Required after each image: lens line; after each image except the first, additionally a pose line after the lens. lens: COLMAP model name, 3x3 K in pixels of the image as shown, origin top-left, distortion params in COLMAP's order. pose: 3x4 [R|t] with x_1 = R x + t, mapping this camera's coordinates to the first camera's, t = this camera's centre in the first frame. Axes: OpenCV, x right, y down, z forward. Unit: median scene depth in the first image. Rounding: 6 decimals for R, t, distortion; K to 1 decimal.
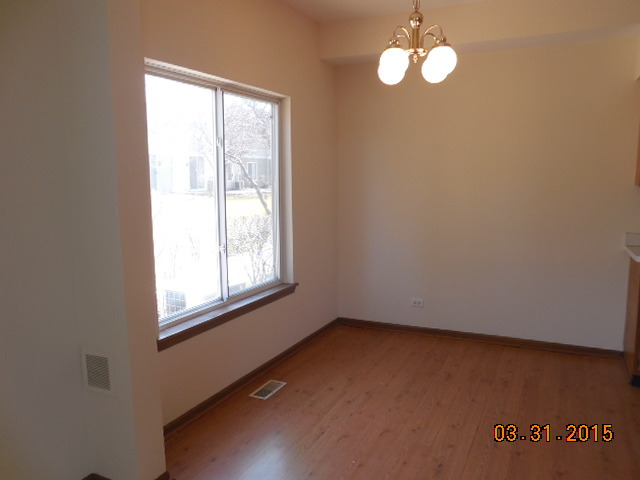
lens RADIAL K [[500.0, 0, 320.0], [0, 500.0, 240.0], [0, 0, 1]] dist [-0.006387, 0.005778]
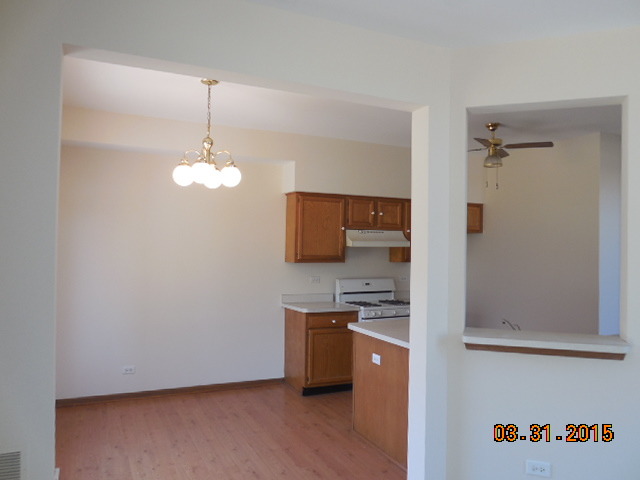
lens RADIAL K [[500.0, 0, 320.0], [0, 500.0, 240.0], [0, 0, 1]] dist [-0.006387, 0.005778]
pose [[0.639089, 0.035563, 0.768310, -0.532843], [0.076159, 0.991095, -0.109225, -0.005571], [-0.765353, 0.128318, 0.630690, -0.047592]]
